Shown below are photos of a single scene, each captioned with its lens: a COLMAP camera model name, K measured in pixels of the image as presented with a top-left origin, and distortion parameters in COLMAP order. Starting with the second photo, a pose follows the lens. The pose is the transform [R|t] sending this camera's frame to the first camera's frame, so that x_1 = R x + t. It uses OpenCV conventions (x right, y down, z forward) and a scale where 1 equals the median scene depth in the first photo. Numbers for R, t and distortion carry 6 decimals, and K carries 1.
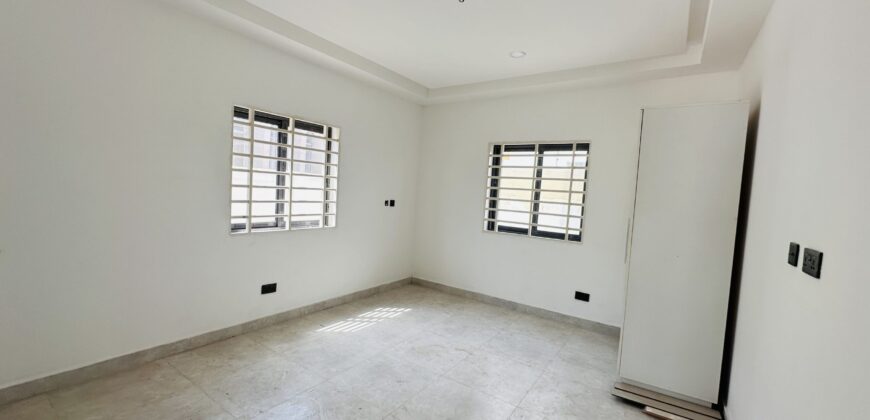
lens RADIAL K [[349.5, 0, 435.0], [0, 349.5, 210.0], [0, 0, 1]] dist [-0.001802, 0.000644]
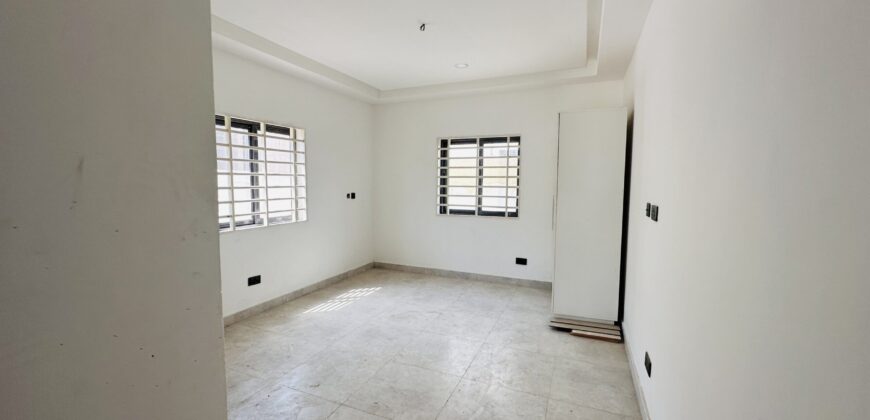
lens RADIAL K [[349.5, 0, 435.0], [0, 349.5, 210.0], [0, 0, 1]] dist [-0.001802, 0.000644]
pose [[0.980042, -0.070543, 0.185853, -0.102110], [0.064664, 0.997202, 0.037517, 0.000704], [-0.187979, -0.024750, 0.981861, -0.163440]]
